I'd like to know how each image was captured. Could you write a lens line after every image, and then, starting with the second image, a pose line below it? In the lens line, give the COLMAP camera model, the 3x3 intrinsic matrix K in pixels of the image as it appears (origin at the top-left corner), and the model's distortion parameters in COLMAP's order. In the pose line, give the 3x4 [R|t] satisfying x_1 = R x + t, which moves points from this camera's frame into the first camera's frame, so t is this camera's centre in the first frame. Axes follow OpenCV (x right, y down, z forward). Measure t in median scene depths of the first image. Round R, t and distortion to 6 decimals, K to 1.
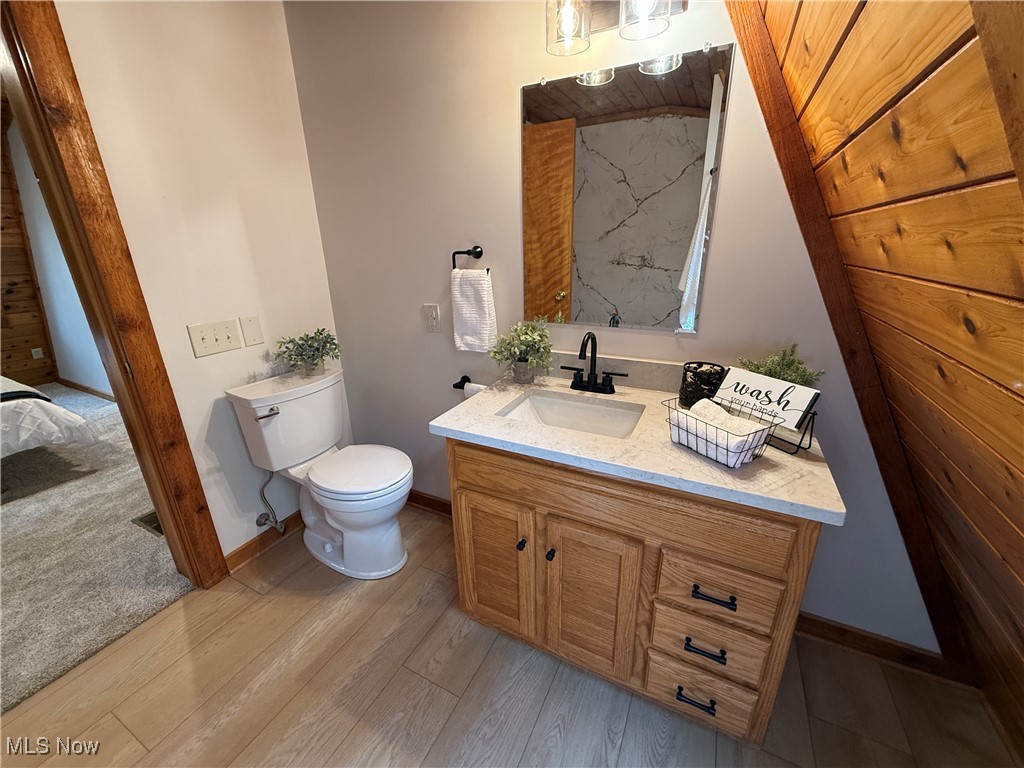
lens RADIAL K [[406.7, 0, 511.0], [0, 406.7, 384.1], [0, 0, 1]] dist [-0.000438, -0.000094]
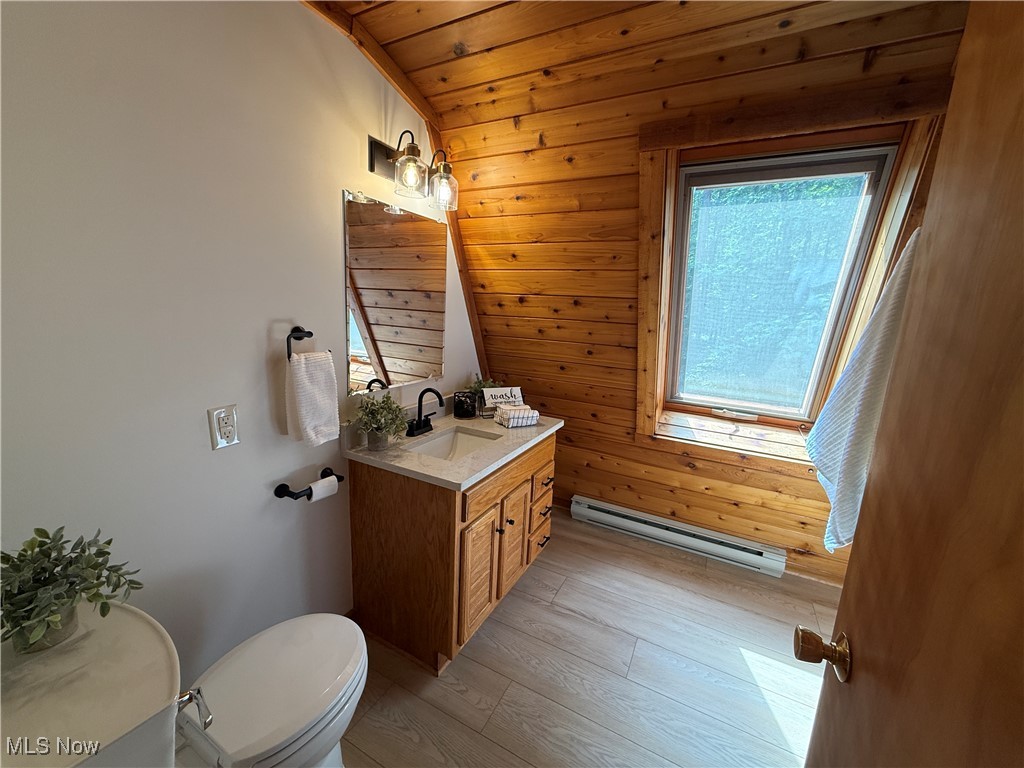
lens RADIAL K [[406.7, 0, 511.0], [0, 406.7, 384.1], [0, 0, 1]] dist [-0.000438, -0.000094]
pose [[0.017395, -0.166579, 0.985875, -1.209858], [0.280384, 0.947273, 0.155109, -0.290367], [-0.959730, 0.273726, 0.063184, 0.674185]]
